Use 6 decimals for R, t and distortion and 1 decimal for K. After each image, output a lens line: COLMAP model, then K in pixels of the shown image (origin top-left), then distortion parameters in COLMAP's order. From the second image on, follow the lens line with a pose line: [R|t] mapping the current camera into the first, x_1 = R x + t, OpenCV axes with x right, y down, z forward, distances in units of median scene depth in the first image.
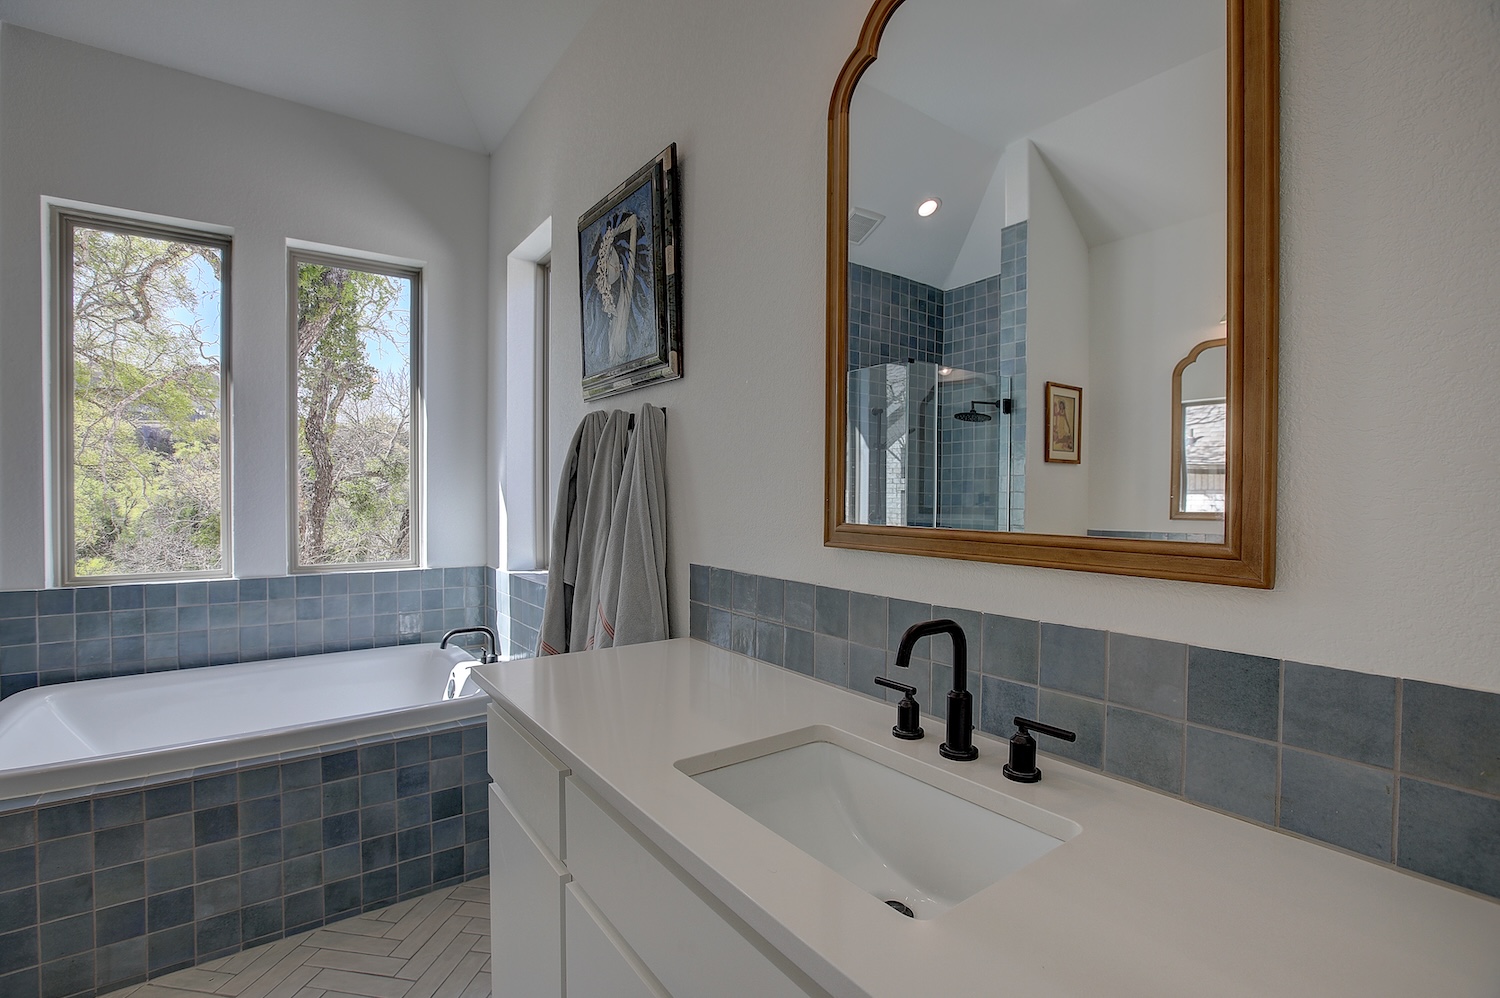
lens RADIAL K [[683.5, 0, 747.7], [0, 683.5, 499.9], [0, 0, 1]] dist [-0.038364, 0.010078]
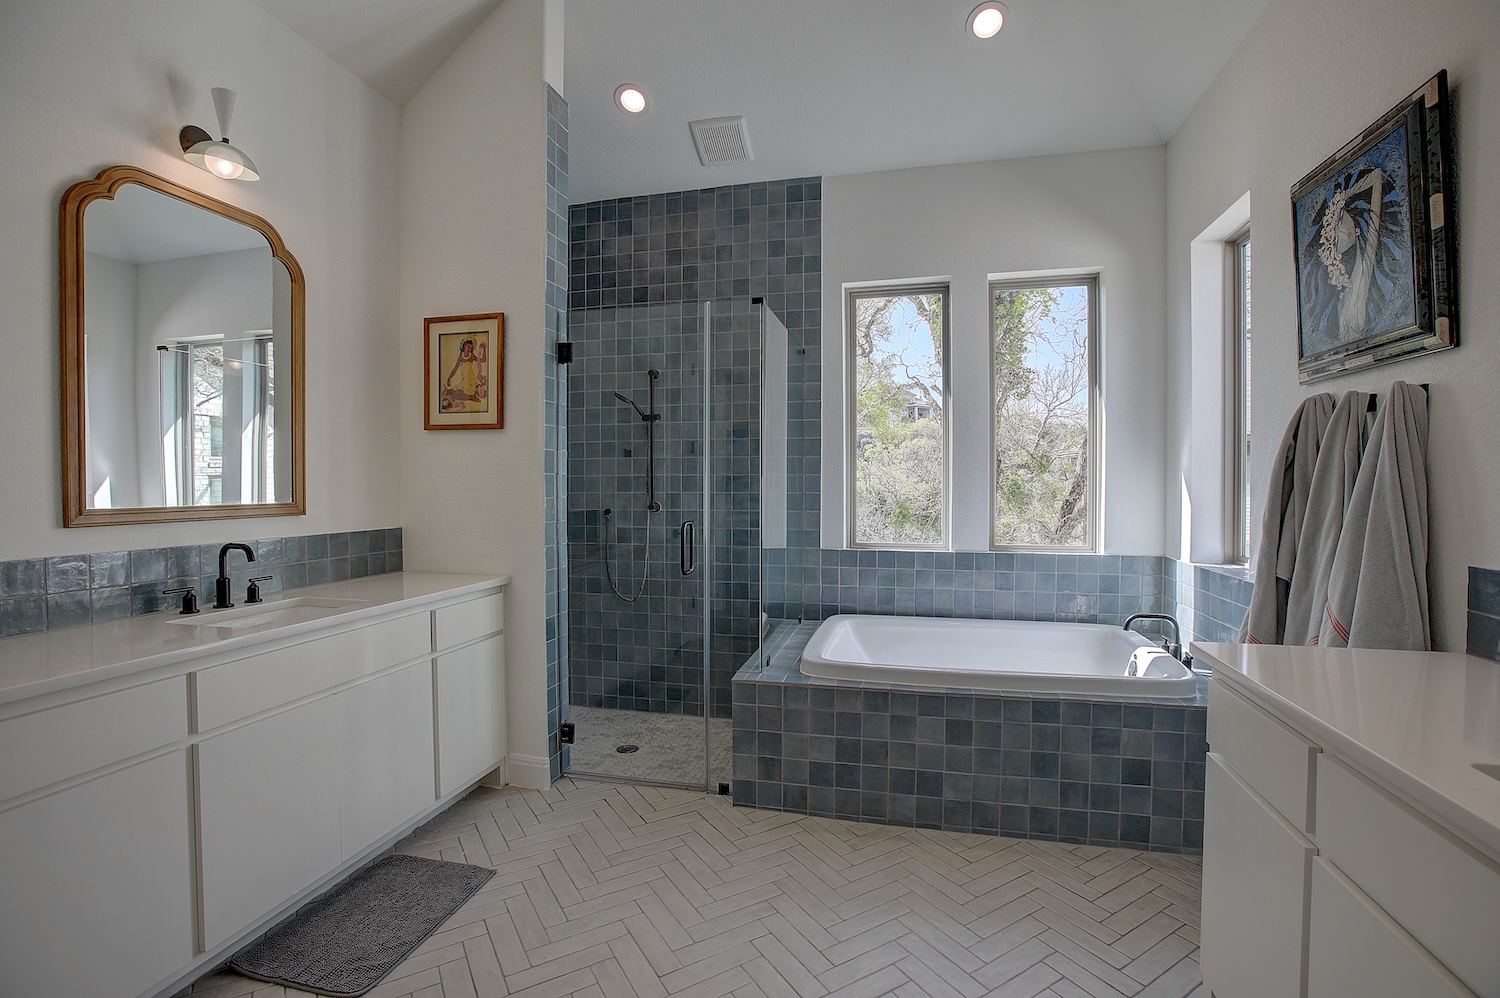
lens RADIAL K [[683.5, 0, 757.4], [0, 683.5, 498.9], [0, 0, 1]] dist [-0.038364, 0.010078]
pose [[0.648151, 0.013391, -0.761395, -0.025305], [-0.004598, 0.999896, 0.013672, 0.001798], [0.761498, -0.005360, 0.648145, -0.162856]]
